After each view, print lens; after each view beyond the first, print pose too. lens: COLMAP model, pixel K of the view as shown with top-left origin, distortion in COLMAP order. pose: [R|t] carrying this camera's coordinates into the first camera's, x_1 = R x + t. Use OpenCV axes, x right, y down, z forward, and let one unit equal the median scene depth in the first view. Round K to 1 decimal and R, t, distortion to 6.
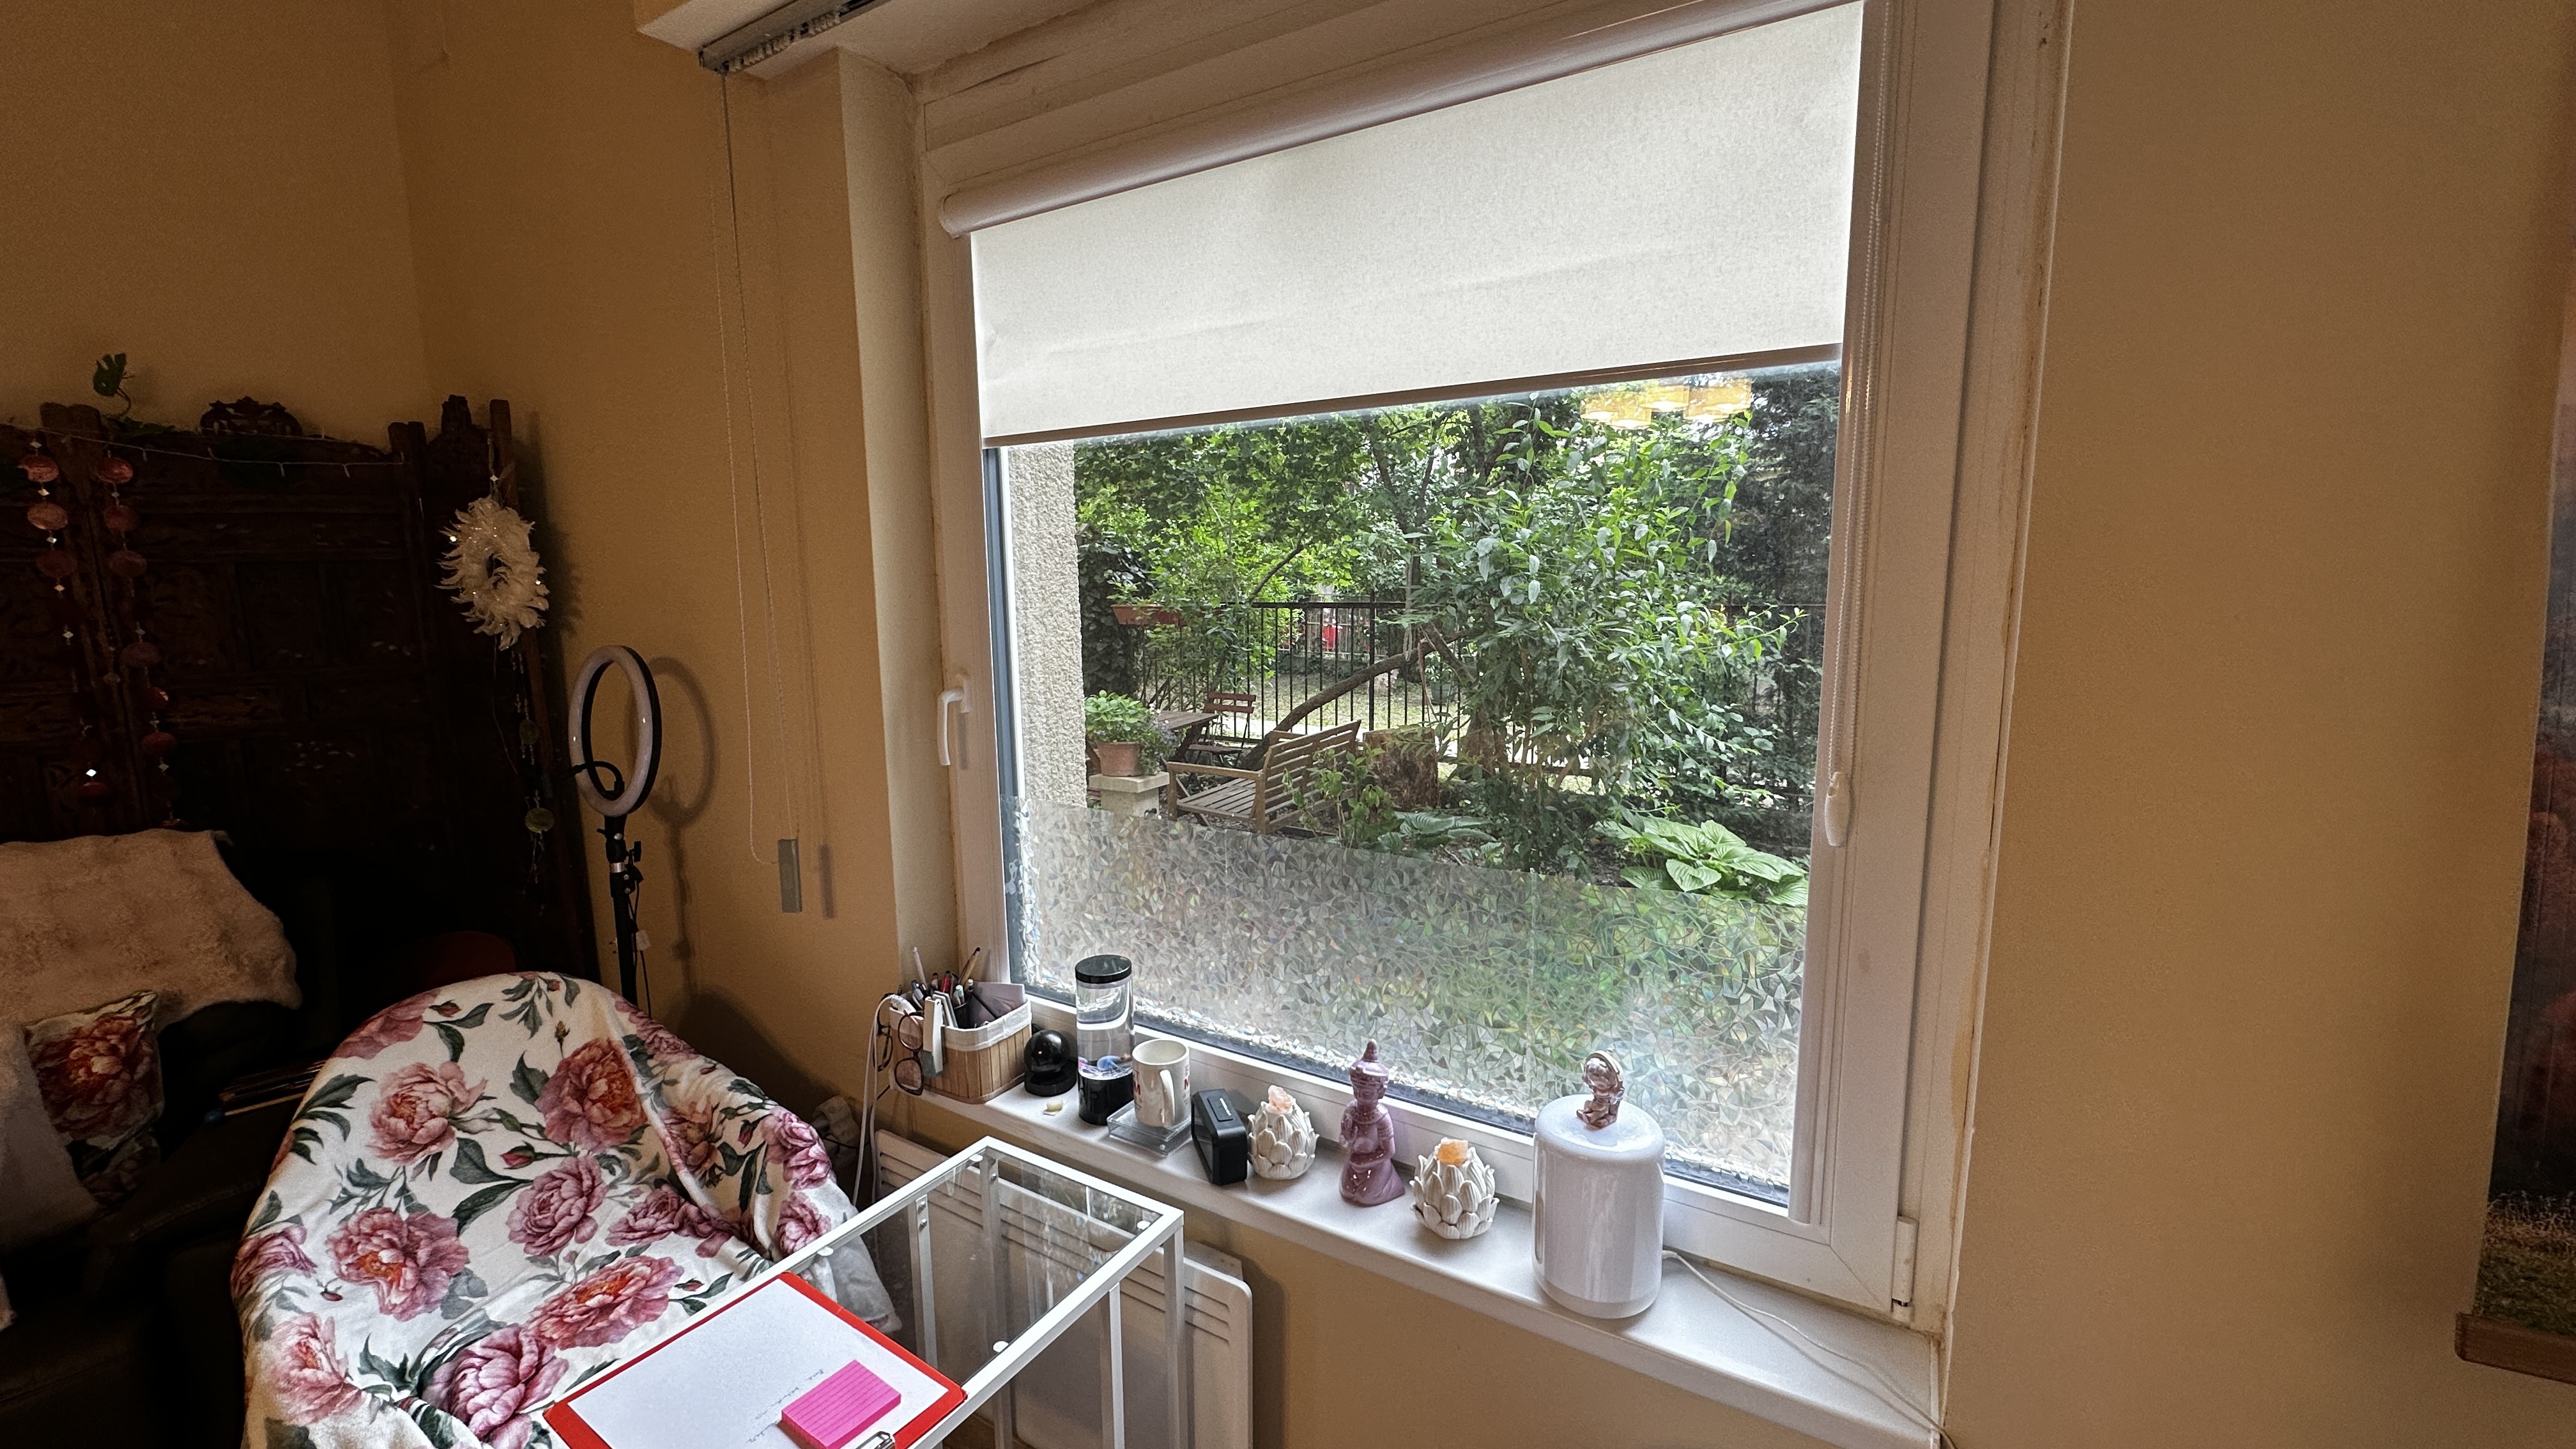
lens RADIAL K [[1020.7, 0, 1286.1], [0, 1020.7, 722.9], [0, 0, 1]] dist [-0.001573, -0.000121]
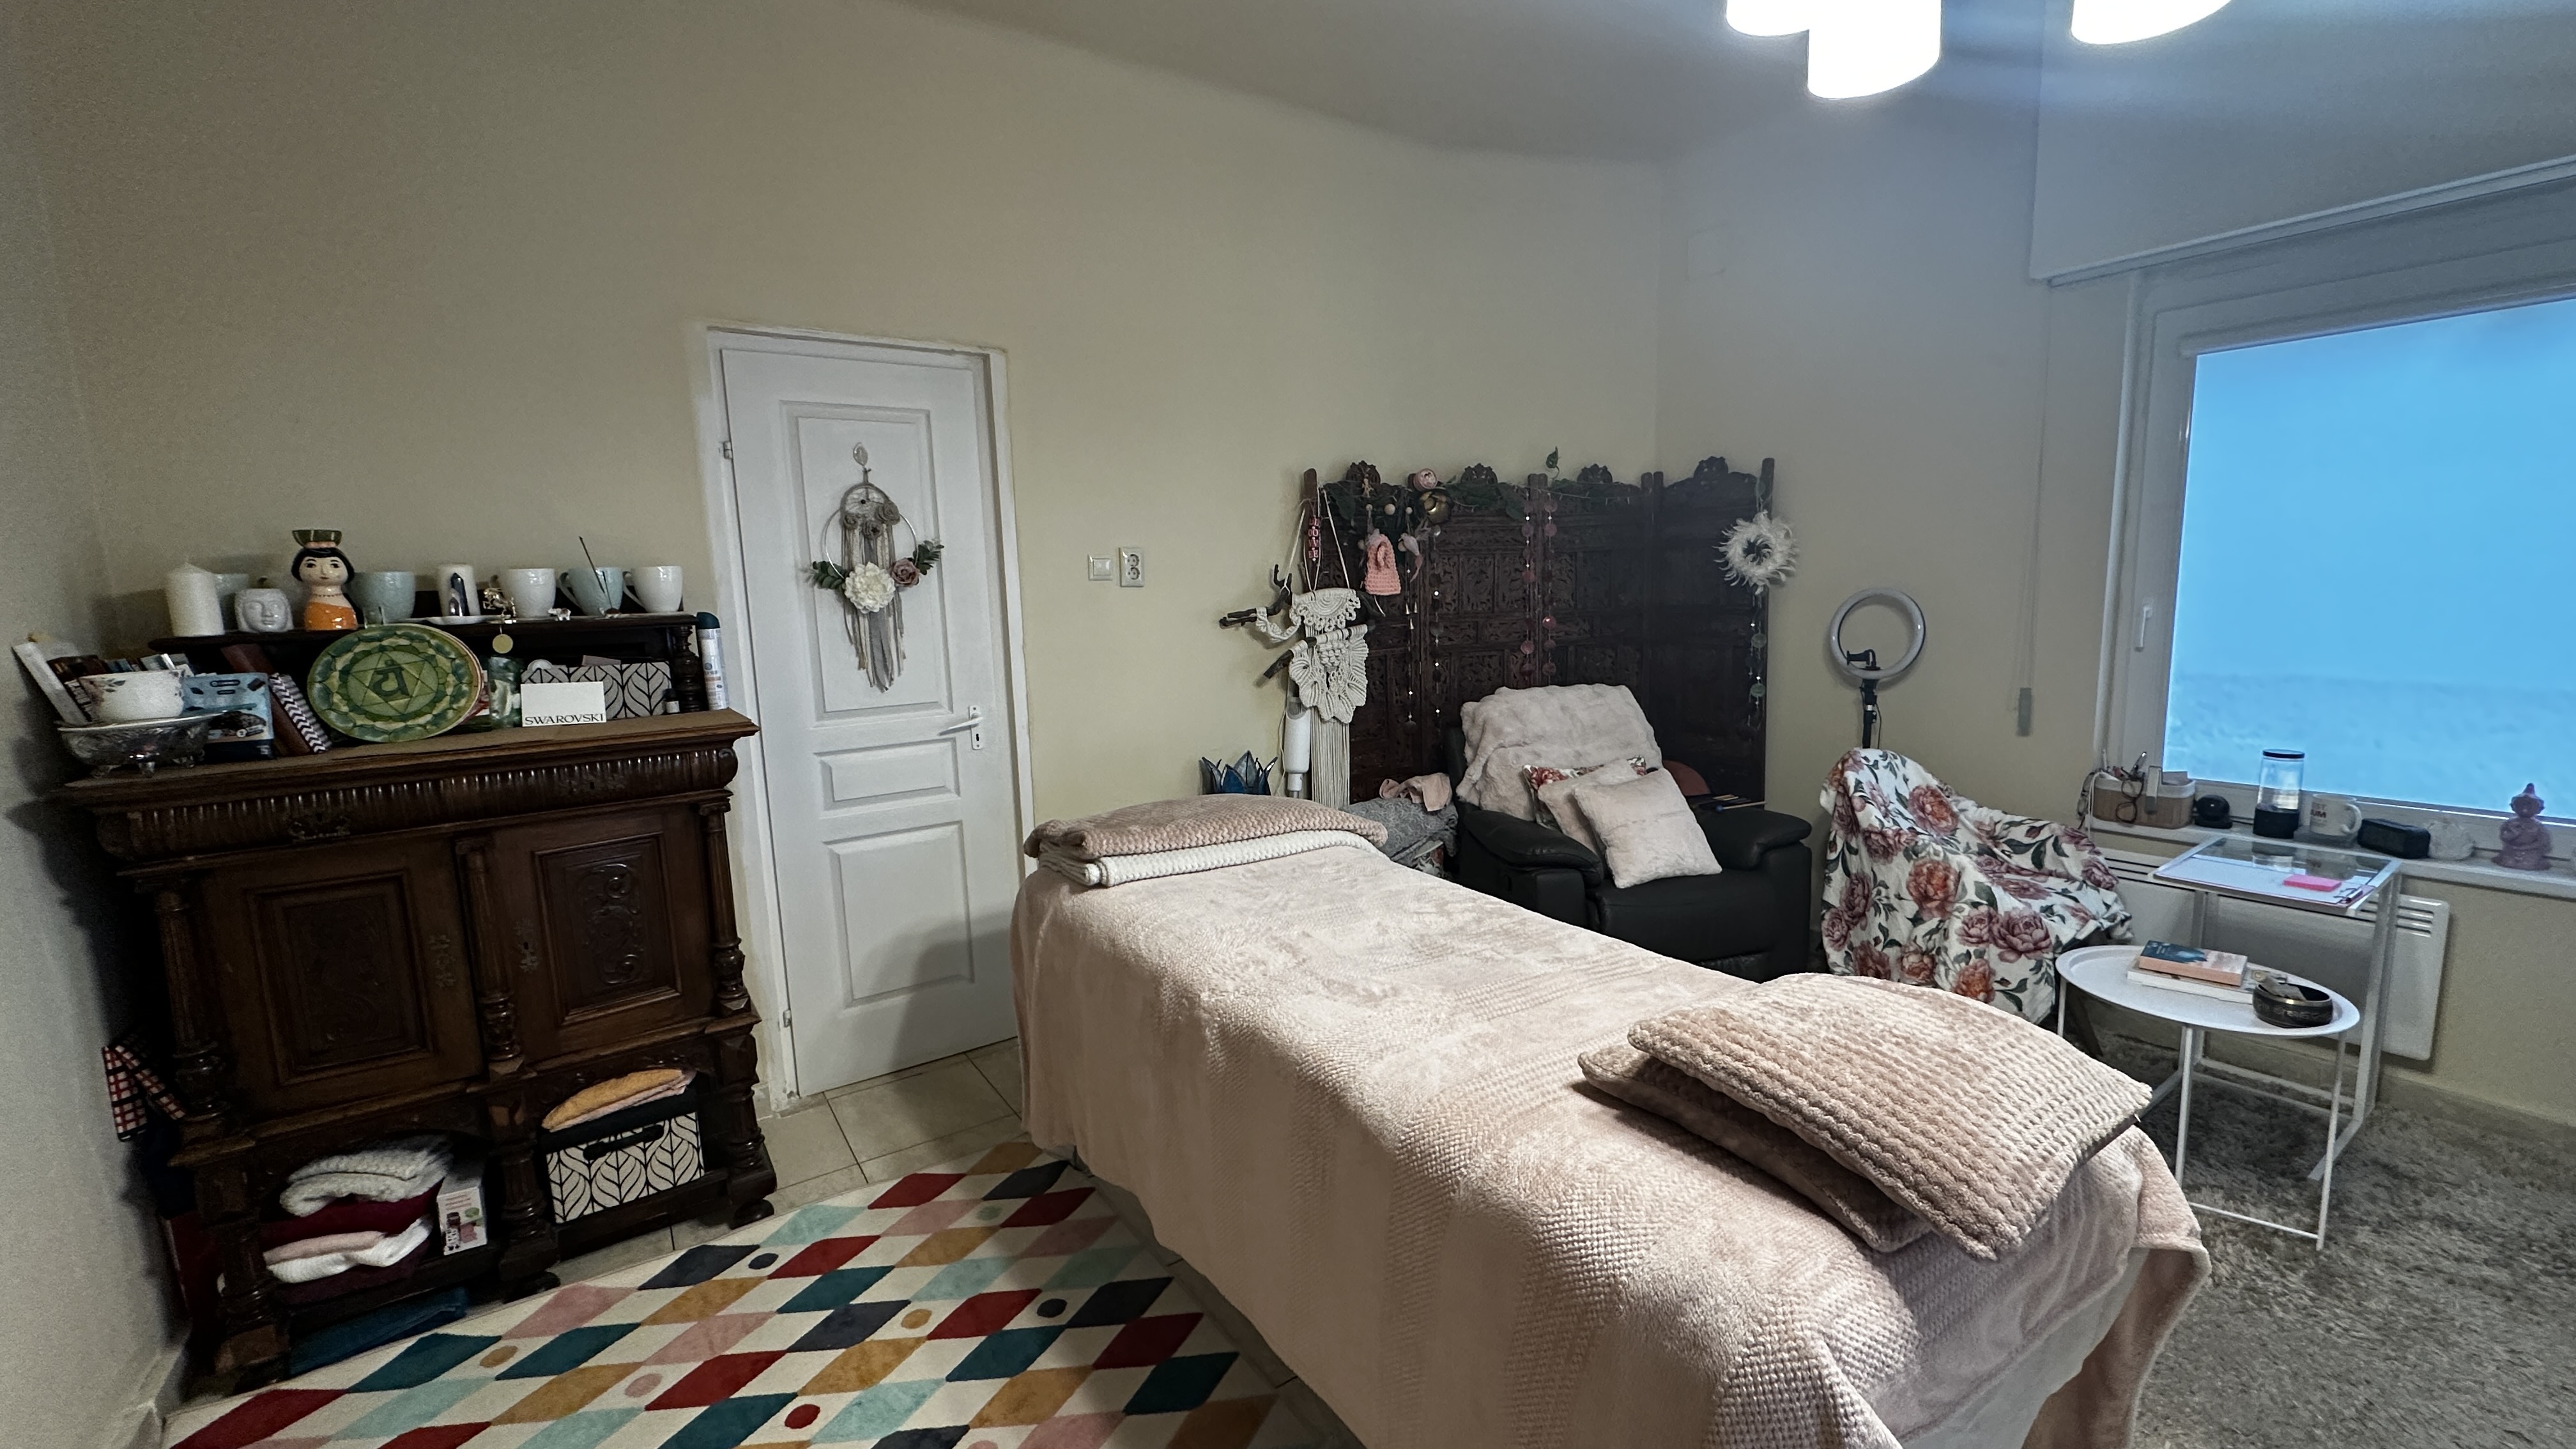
lens RADIAL K [[1020.7, 0, 1291.9], [0, 1020.7, 718.3], [0, 0, 1]] dist [-0.001573, -0.000121]
pose [[0.922354, 0.033180, -0.384919, -1.087088], [-0.034310, 0.999404, 0.003934, 0.226468], [0.384820, 0.009578, 0.922942, -1.325905]]
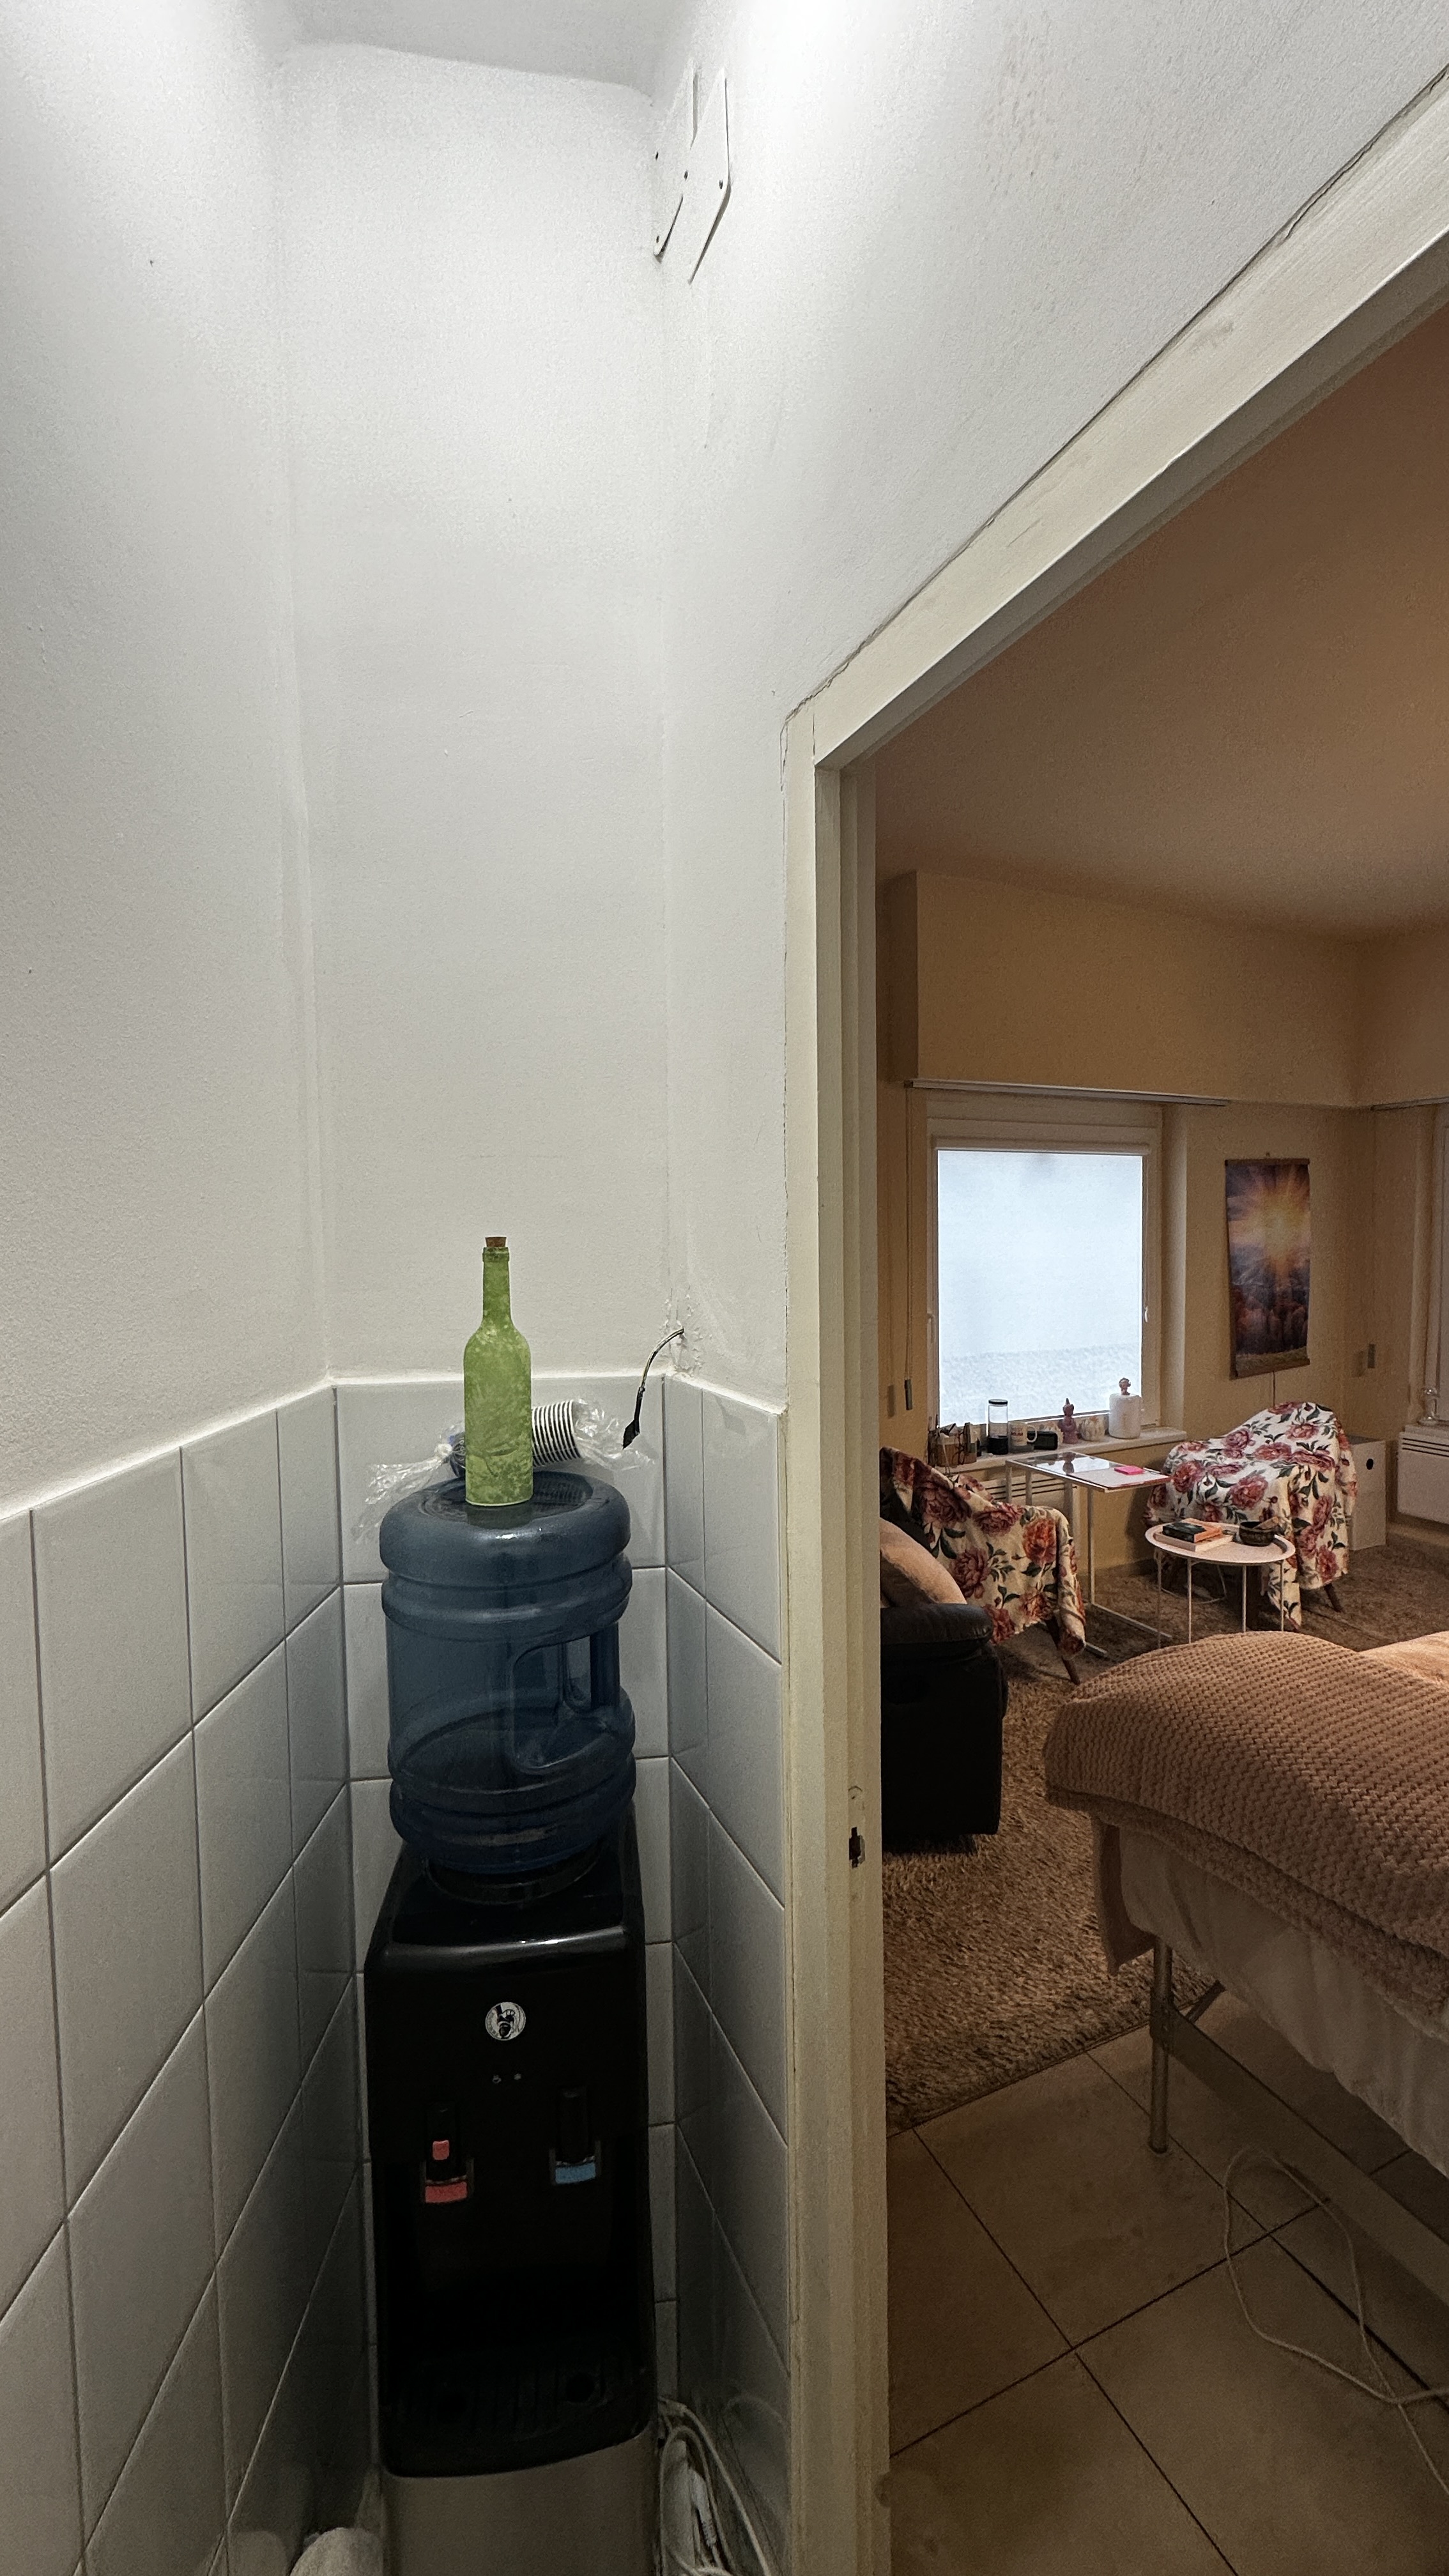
lens RADIAL K [[1020.7, 0, 736.6], [0, 1020.7, 1277.0], [0, 0, 1]] dist [-0.001573, -0.000121]
pose [[0.554342, -0.031741, 0.831684, -2.970452], [0.129423, 0.990404, -0.048466, -0.068352], [-0.822165, 0.134506, 0.553131, -0.049422]]
